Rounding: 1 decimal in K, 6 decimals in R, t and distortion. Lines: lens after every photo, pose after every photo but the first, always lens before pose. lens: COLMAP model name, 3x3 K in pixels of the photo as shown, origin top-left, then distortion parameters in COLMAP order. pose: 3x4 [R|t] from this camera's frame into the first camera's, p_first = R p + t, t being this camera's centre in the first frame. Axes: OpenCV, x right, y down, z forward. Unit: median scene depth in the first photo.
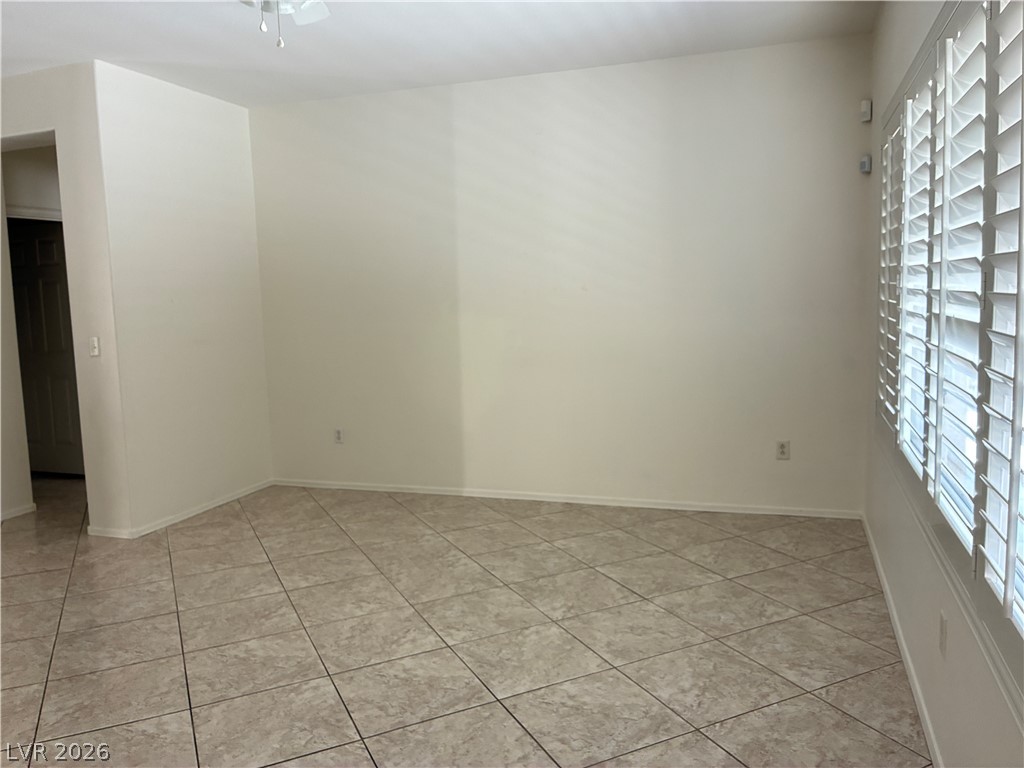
lens RADIAL K [[783.2, 0, 507.8], [0, 783.2, 378.4], [0, 0, 1]] dist [0.037639, -0.052195]
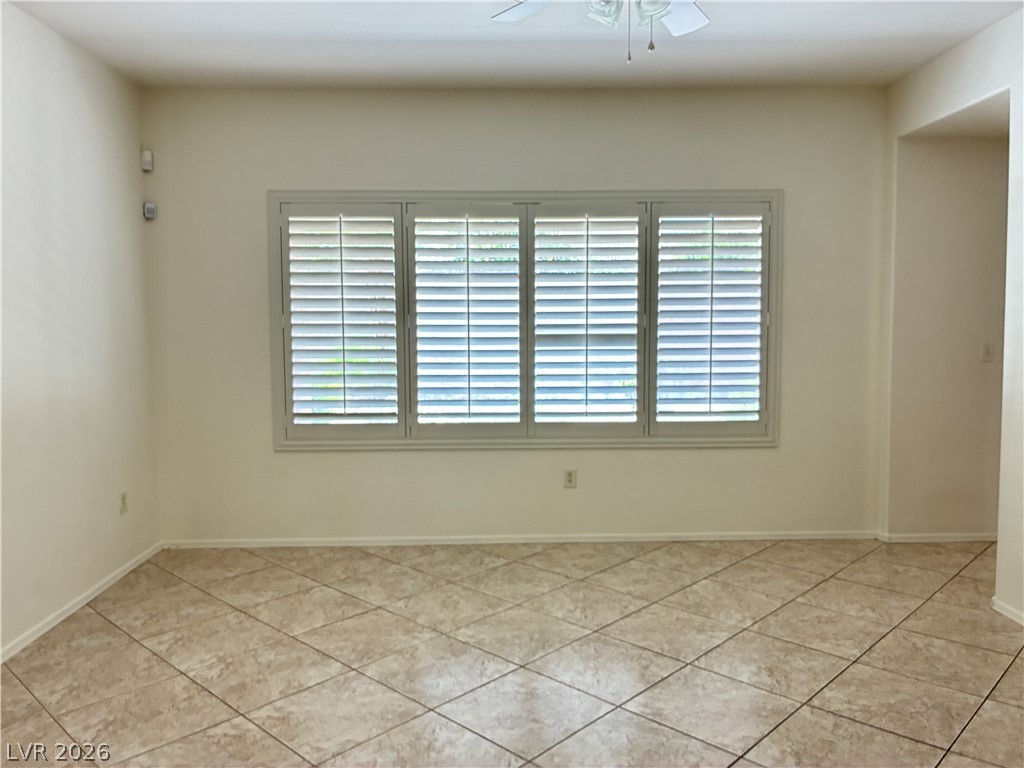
lens RADIAL K [[783.2, 0, 516.2], [0, 783.2, 378.4], [0, 0, 1]] dist [0.037639, -0.052195]
pose [[-0.358771, -0.038086, 0.932648, -0.999132], [0.121685, 0.988732, 0.087186, -0.114969], [-0.925460, 0.144769, -0.350094, 1.303135]]
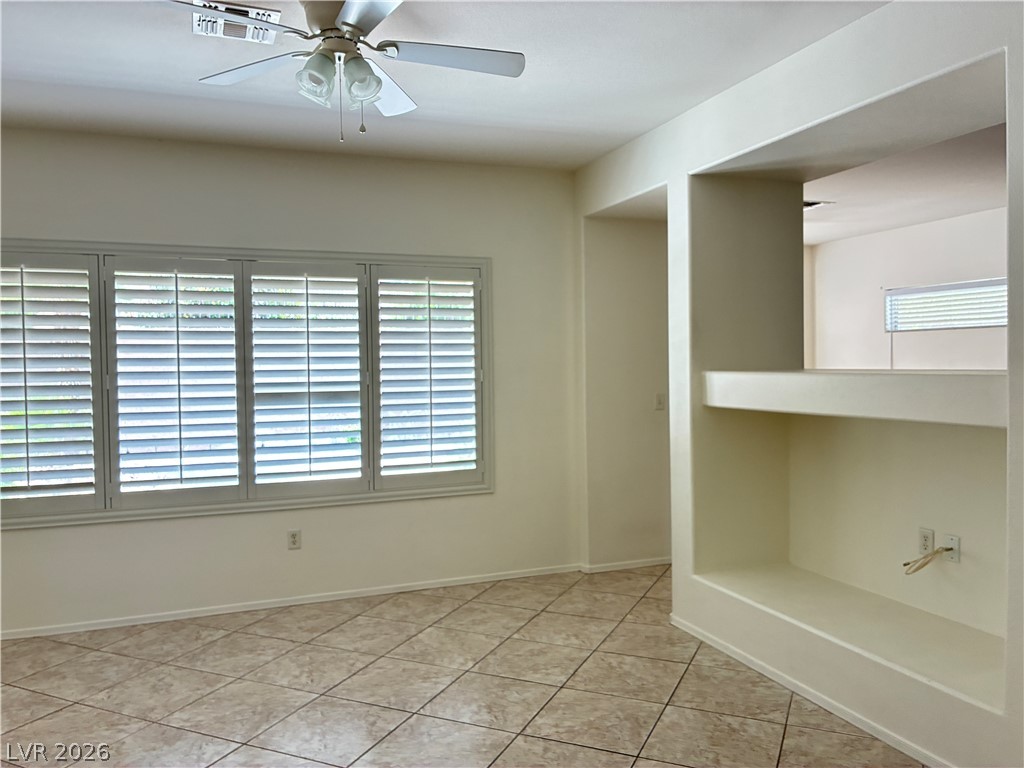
lens RADIAL K [[783.2, 0, 513.8], [0, 783.2, 389.3], [0, 0, 1]] dist [0.037639, -0.052195]
pose [[-0.650773, 0.012062, 0.759176, -1.037713], [0.116805, 0.989562, 0.084403, -0.137888], [-0.750234, 0.143603, -0.645389, 1.313076]]
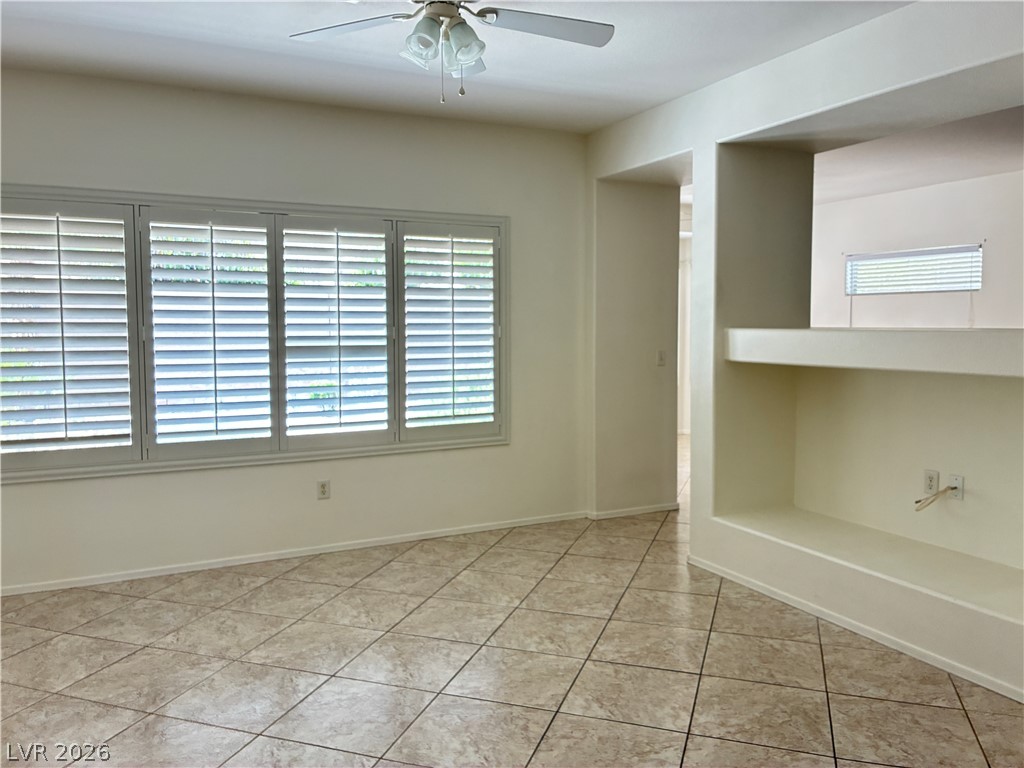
lens RADIAL K [[783.2, 0, 515.8], [0, 783.2, 378.6], [0, 0, 1]] dist [0.037639, -0.052195]
pose [[-0.721456, -0.018745, 0.692207, -0.952625], [0.101112, 0.986068, 0.132087, -0.155484], [-0.685039, 0.165285, -0.709509, 1.498126]]
